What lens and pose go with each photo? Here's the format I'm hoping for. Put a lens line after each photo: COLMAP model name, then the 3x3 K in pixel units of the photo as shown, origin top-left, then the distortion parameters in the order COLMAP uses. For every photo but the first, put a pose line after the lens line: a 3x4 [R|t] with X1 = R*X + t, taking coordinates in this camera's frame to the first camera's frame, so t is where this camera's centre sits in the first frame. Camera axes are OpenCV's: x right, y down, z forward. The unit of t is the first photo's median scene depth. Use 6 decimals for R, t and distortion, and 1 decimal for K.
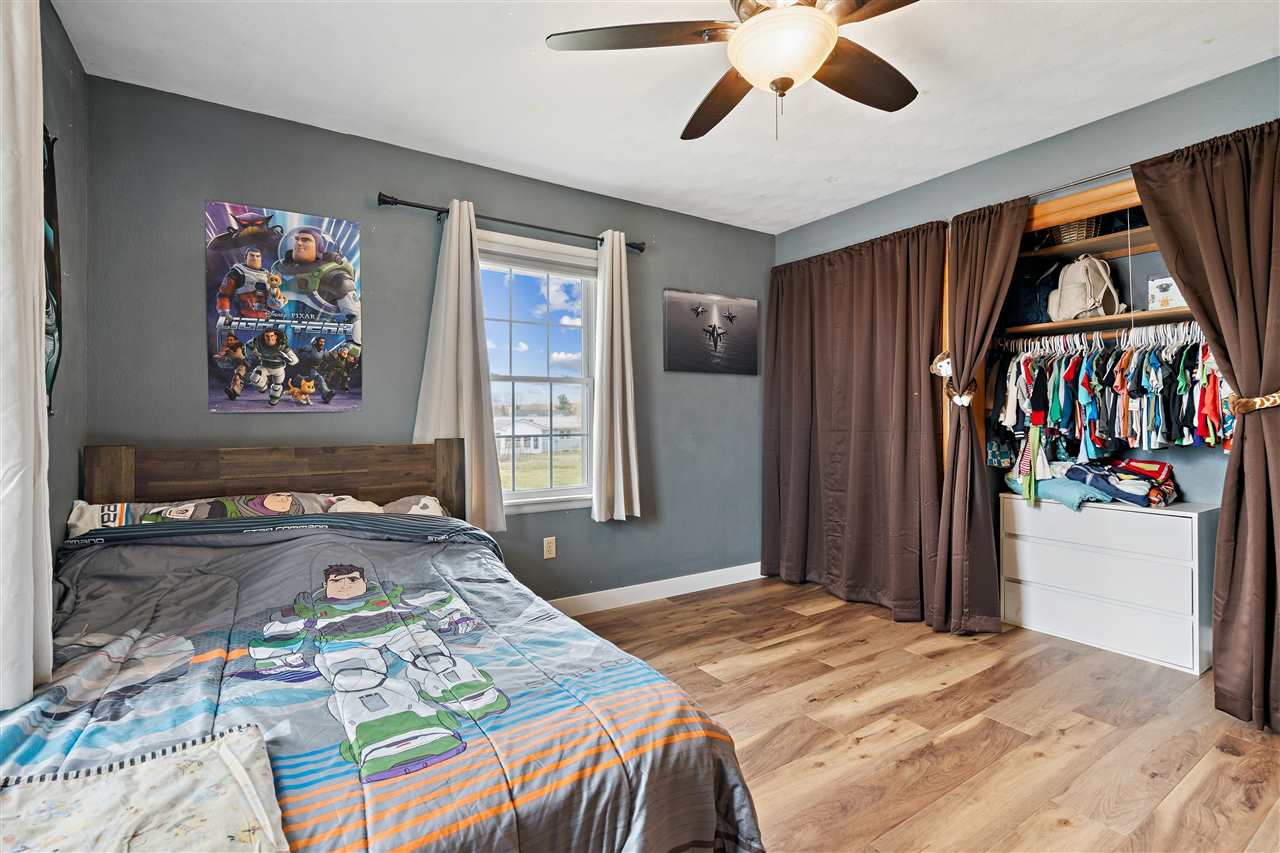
lens RADIAL K [[582.2, 0, 640.0], [0, 582.2, 426.5], [0, 0, 1]] dist [-0.001488, 0.000073]
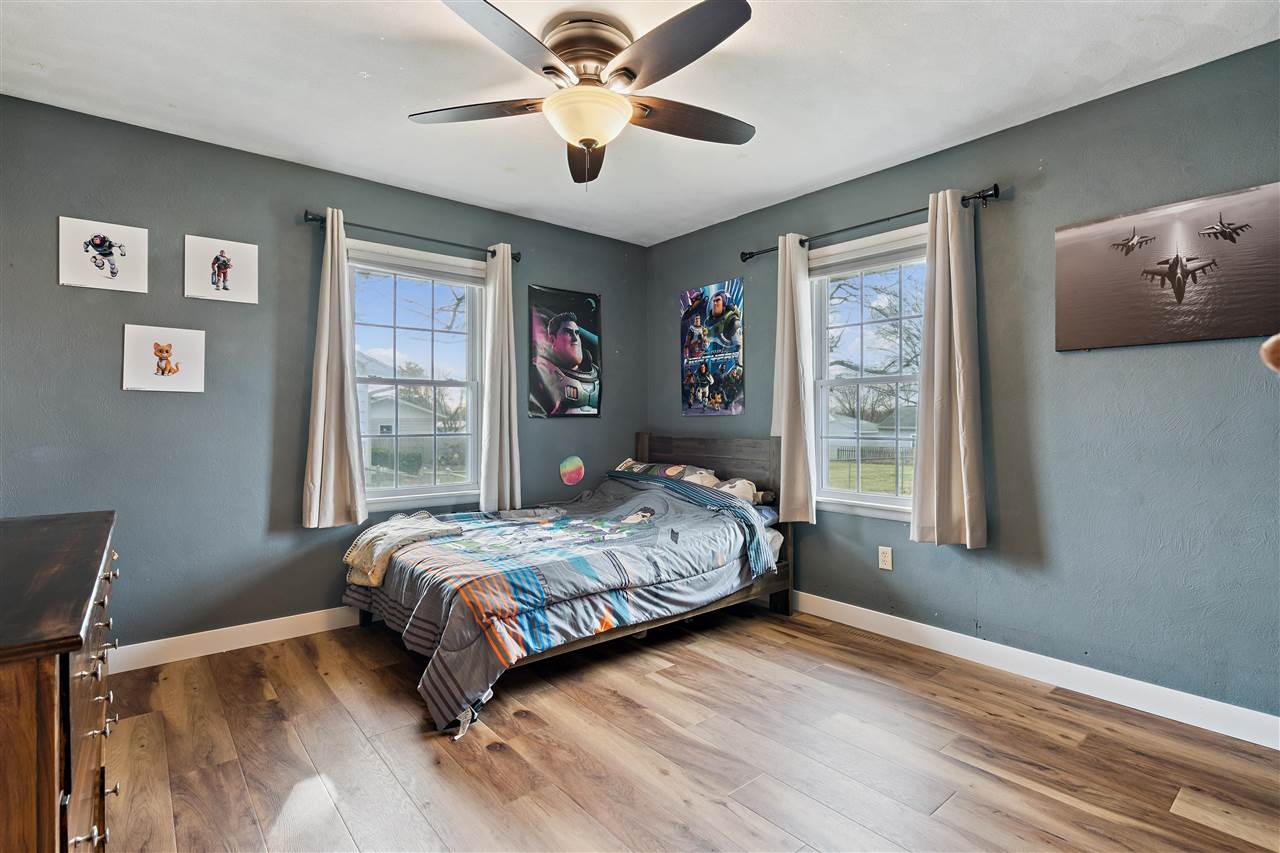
lens RADIAL K [[622.9, 0, 640.0], [0, 622.9, 426.5], [0, 0, 1]] dist [-0.000304, 0.000088]
pose [[0.117941, 0.017944, -0.992858, 0.965988], [-0.013057, 0.999778, 0.016519, -0.018817], [0.992935, 0.011015, 0.118150, 0.591683]]
